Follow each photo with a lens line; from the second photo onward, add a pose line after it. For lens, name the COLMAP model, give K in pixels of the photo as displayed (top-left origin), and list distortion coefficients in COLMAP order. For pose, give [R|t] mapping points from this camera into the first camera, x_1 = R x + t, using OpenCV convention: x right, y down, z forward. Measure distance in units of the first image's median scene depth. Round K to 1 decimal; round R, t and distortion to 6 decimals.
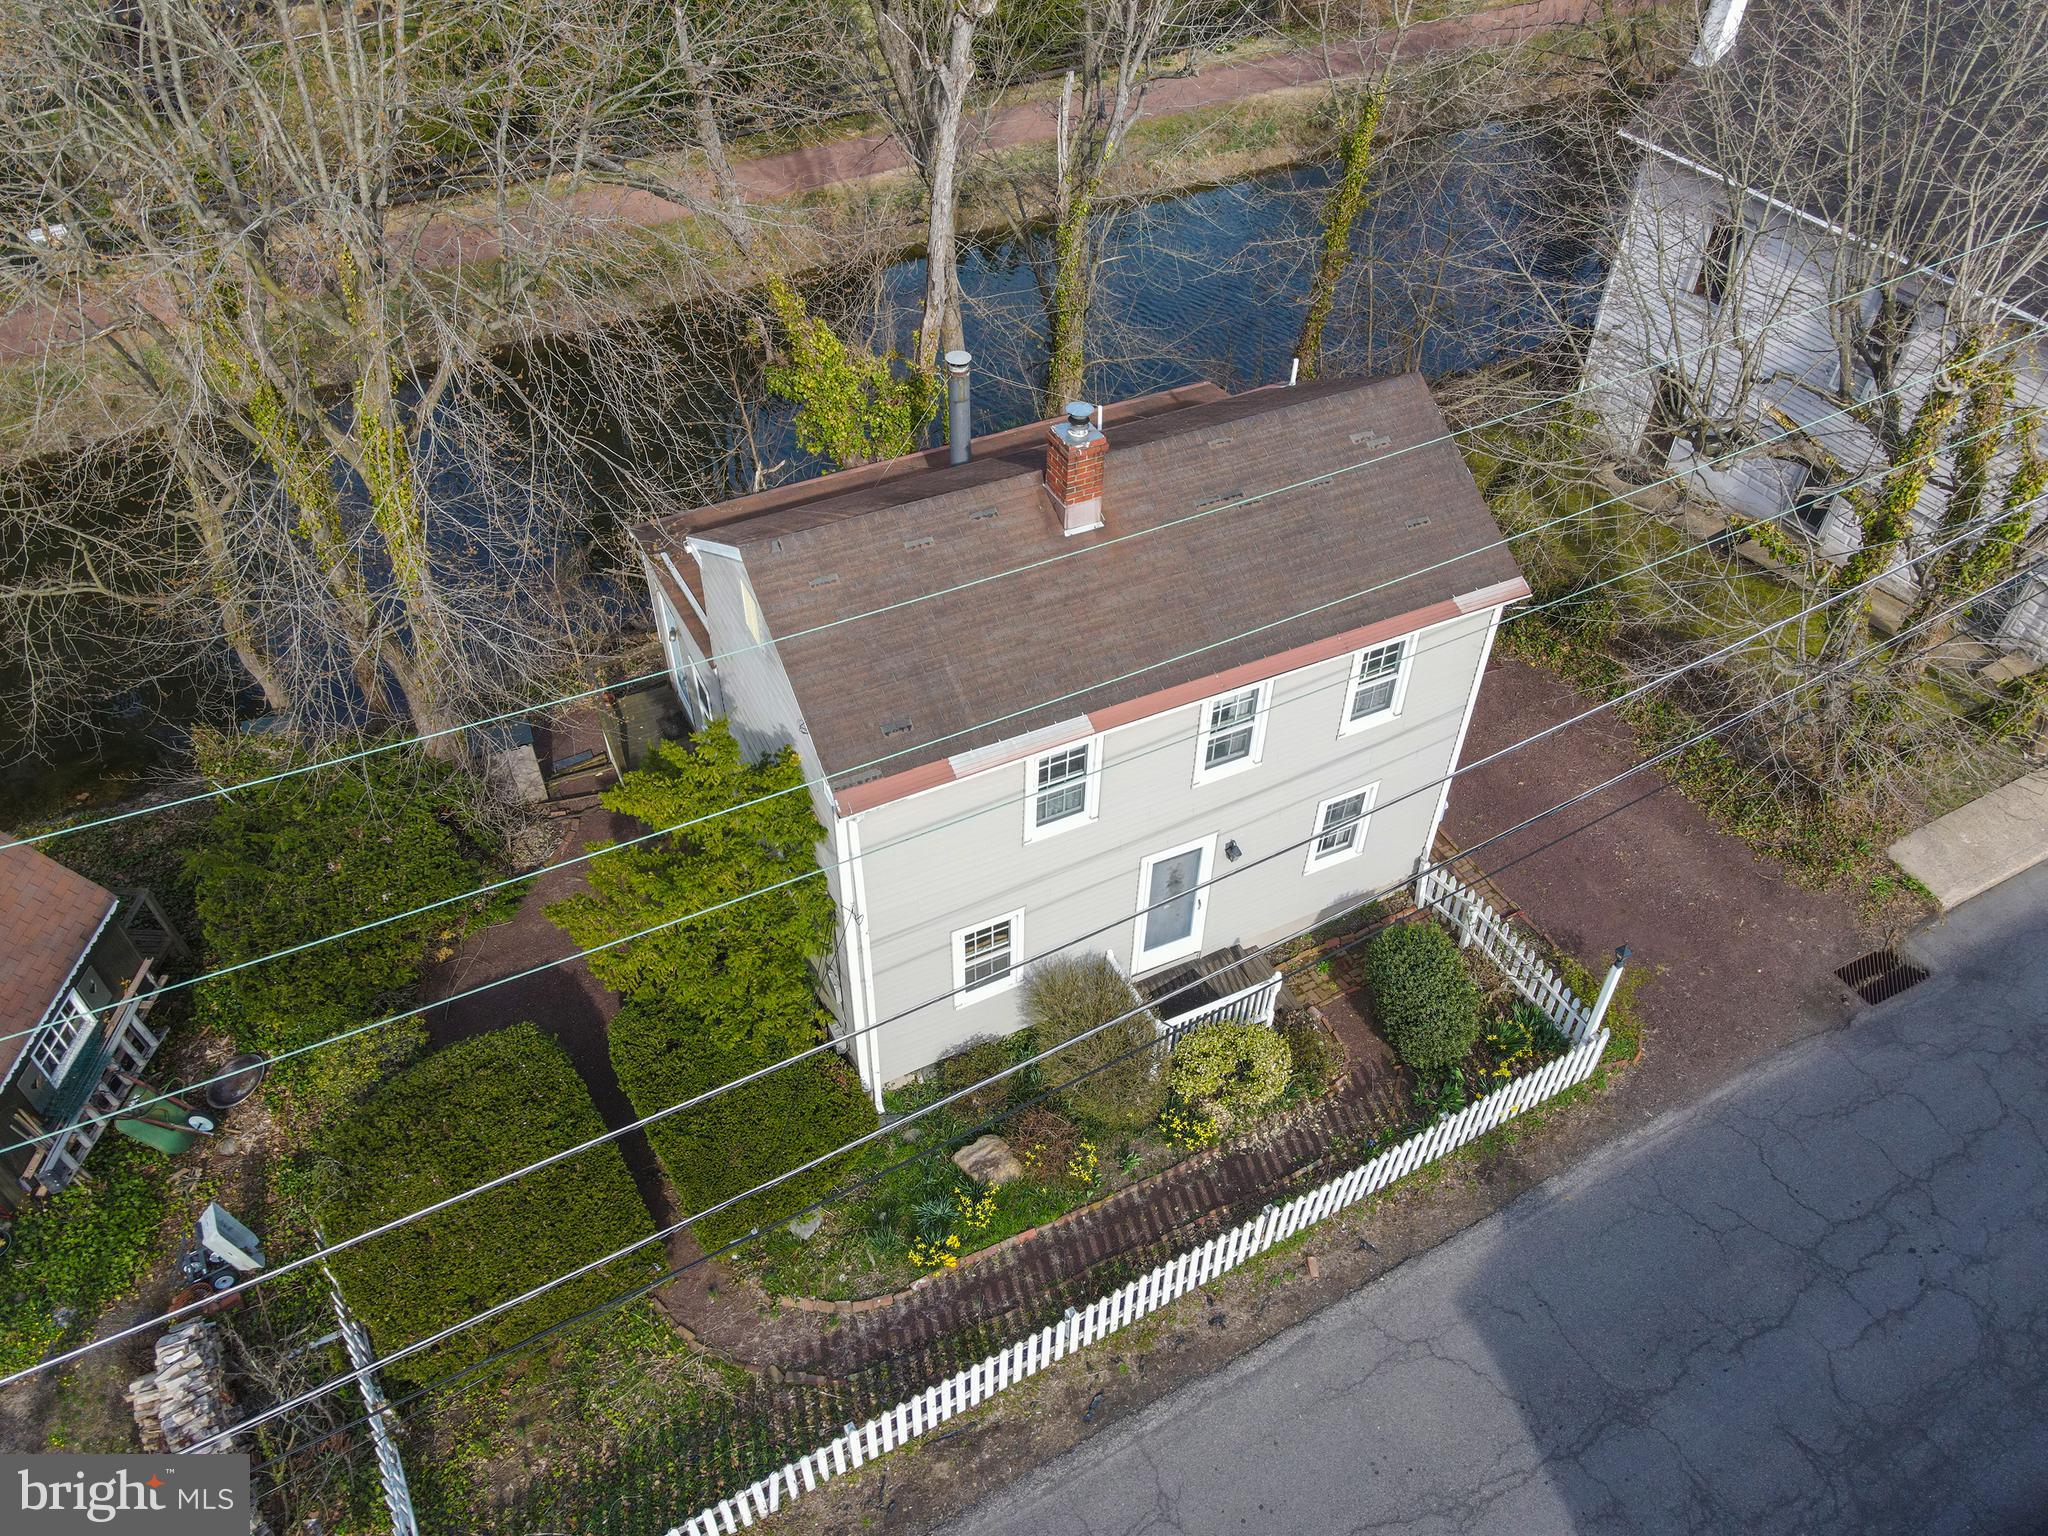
lens RADIAL K [[1502.1, 0, 1017.7], [0, 1502.1, 757.5], [0, 0, 1]] dist [0.016306, 0.004865]
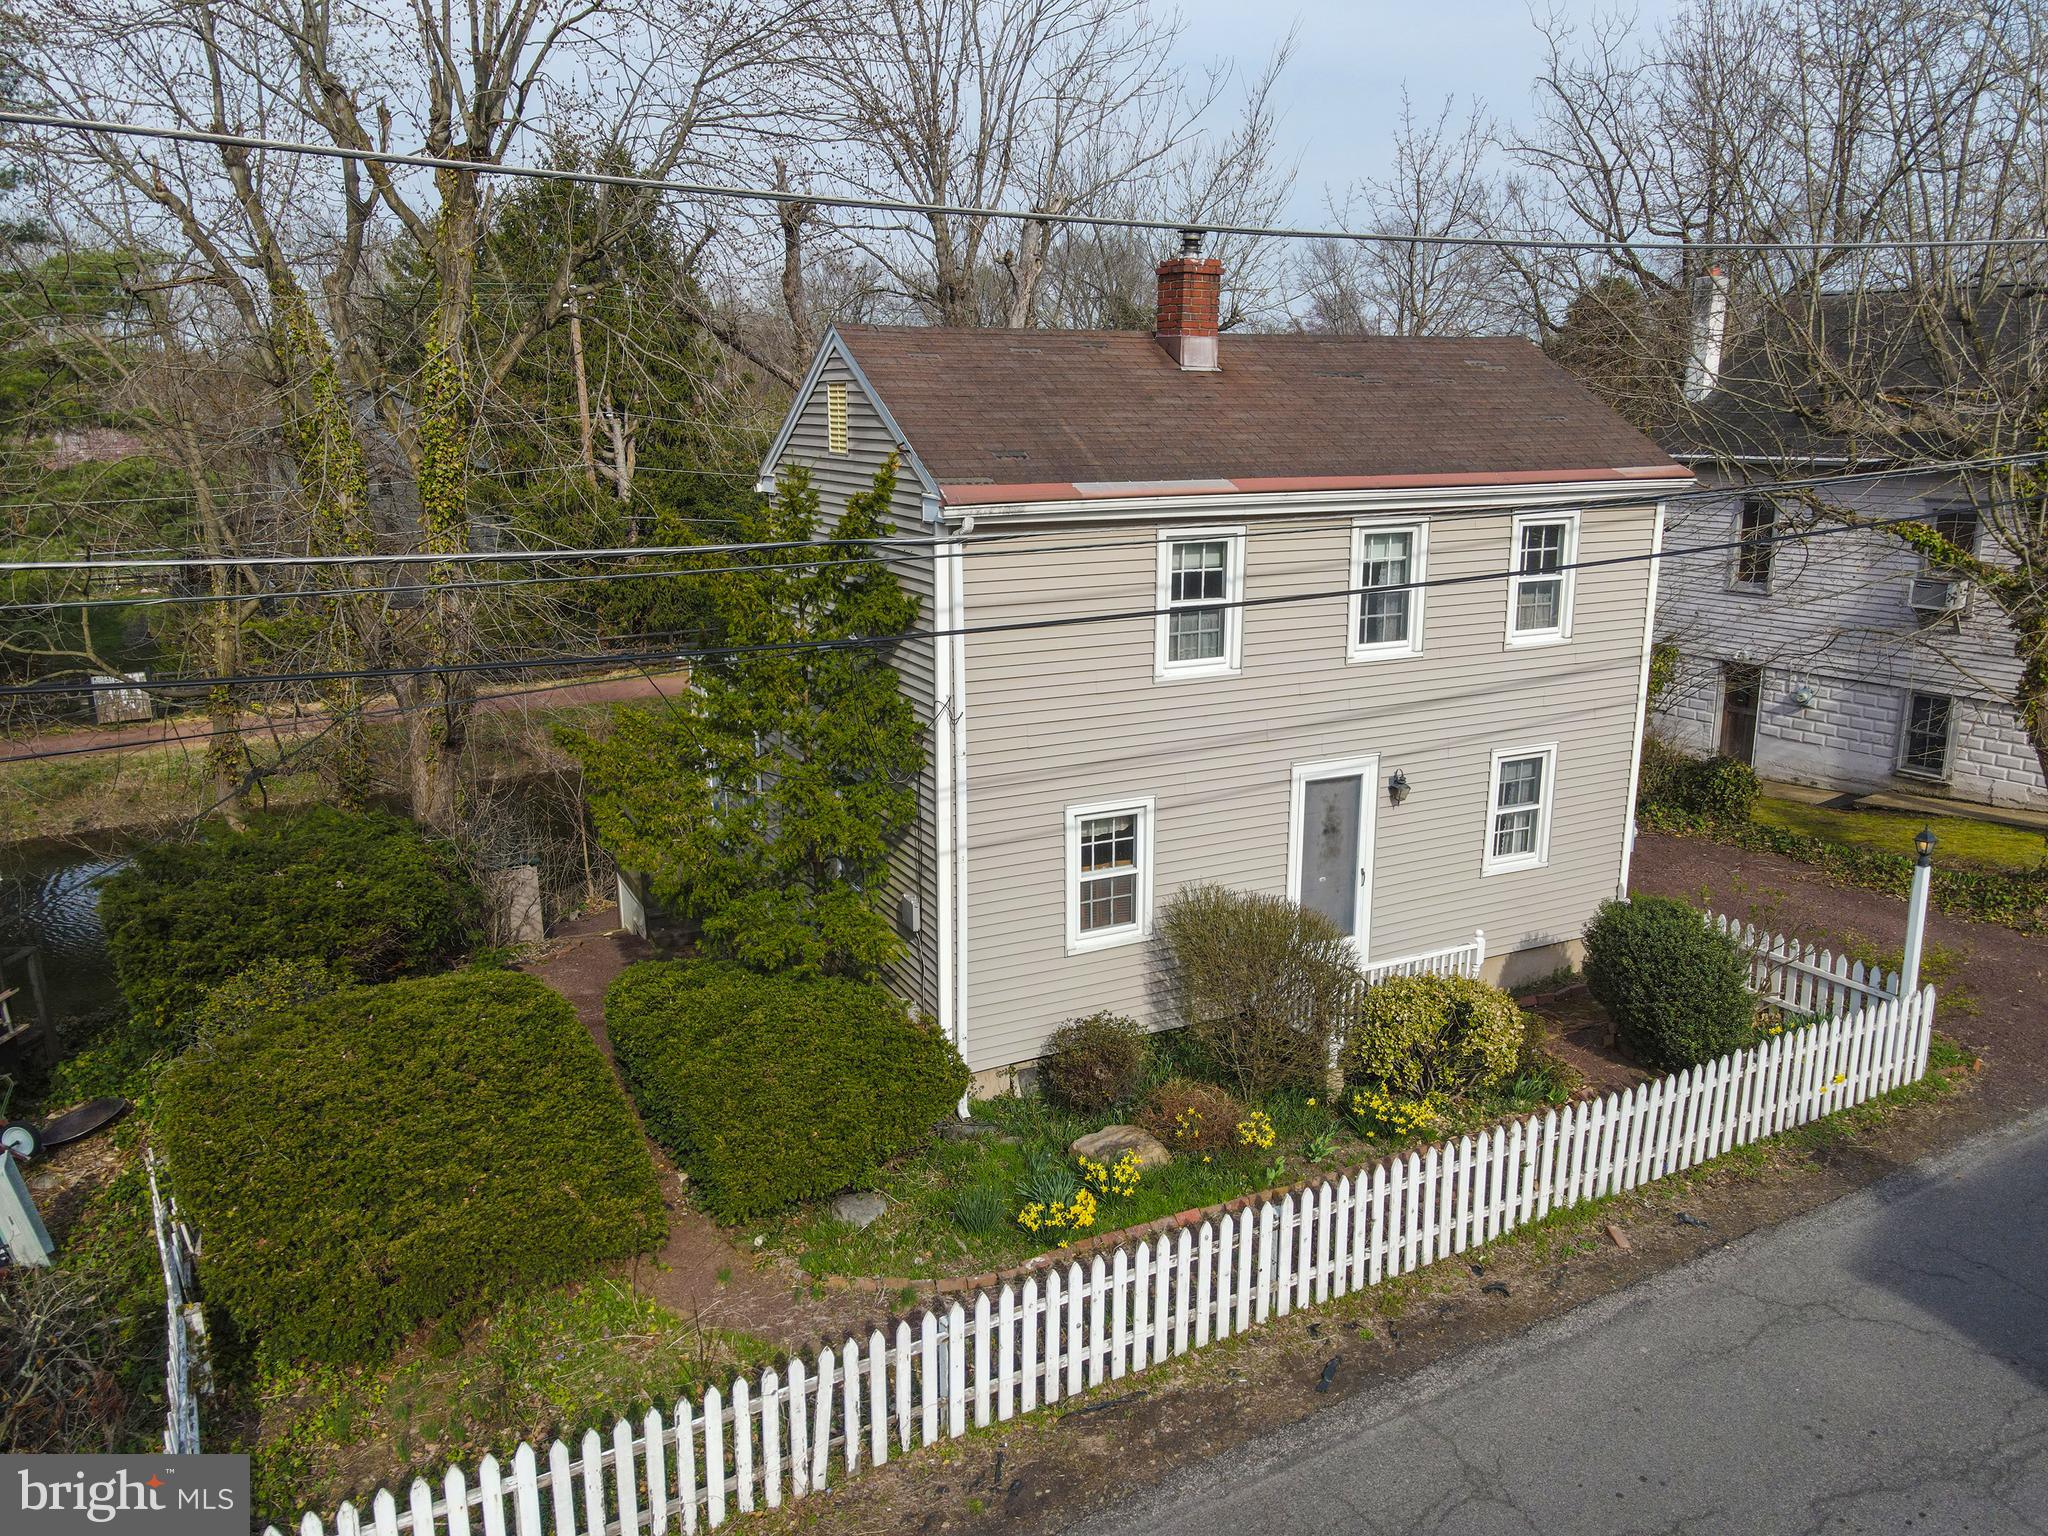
lens RADIAL K [[1509.4, 0, 1018.1], [0, 1509.4, 736.3], [0, 0, 1]] dist [0.008865, 0.008676]
pose [[0.999882, -0.012687, 0.008618, -0.073071], [0.015314, 0.856505, -0.515912, 0.477705], [-0.000836, 0.515983, 0.856599, 0.297174]]
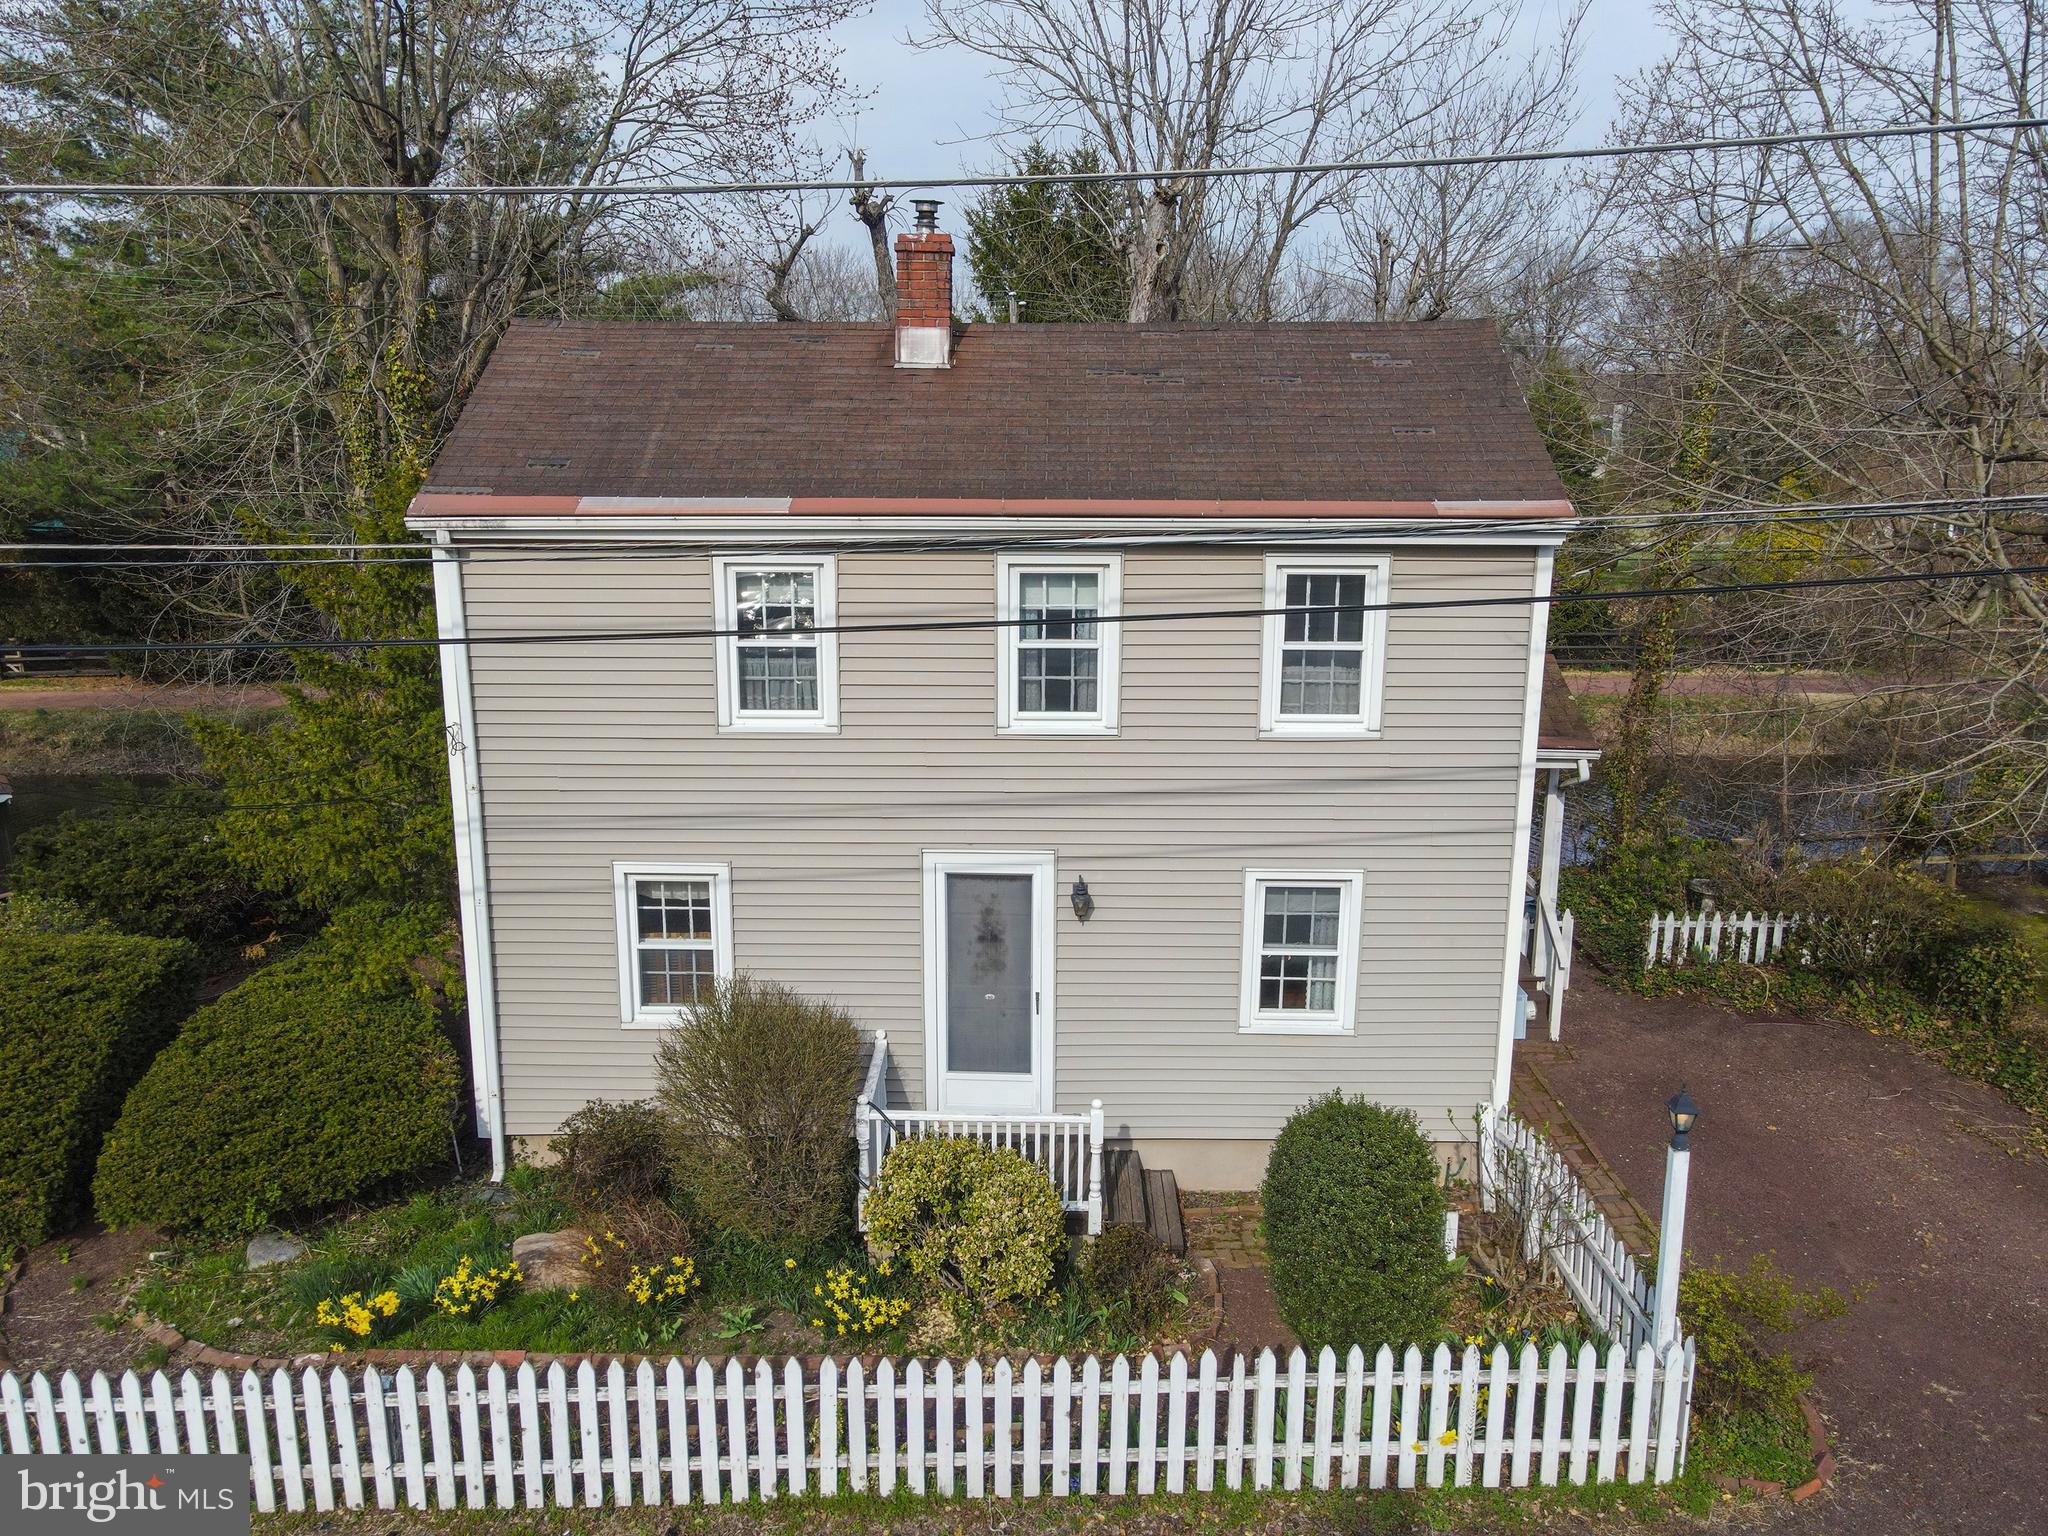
lens RADIAL K [[1509.4, 0, 1018.1], [0, 1509.4, 736.3], [0, 0, 1]] dist [0.008865, 0.008676]
pose [[0.890198, 0.090940, -0.446405, 0.415754], [-0.310295, 0.838479, -0.447962, 0.313477], [0.333564, 0.537292, 0.774631, 0.477193]]
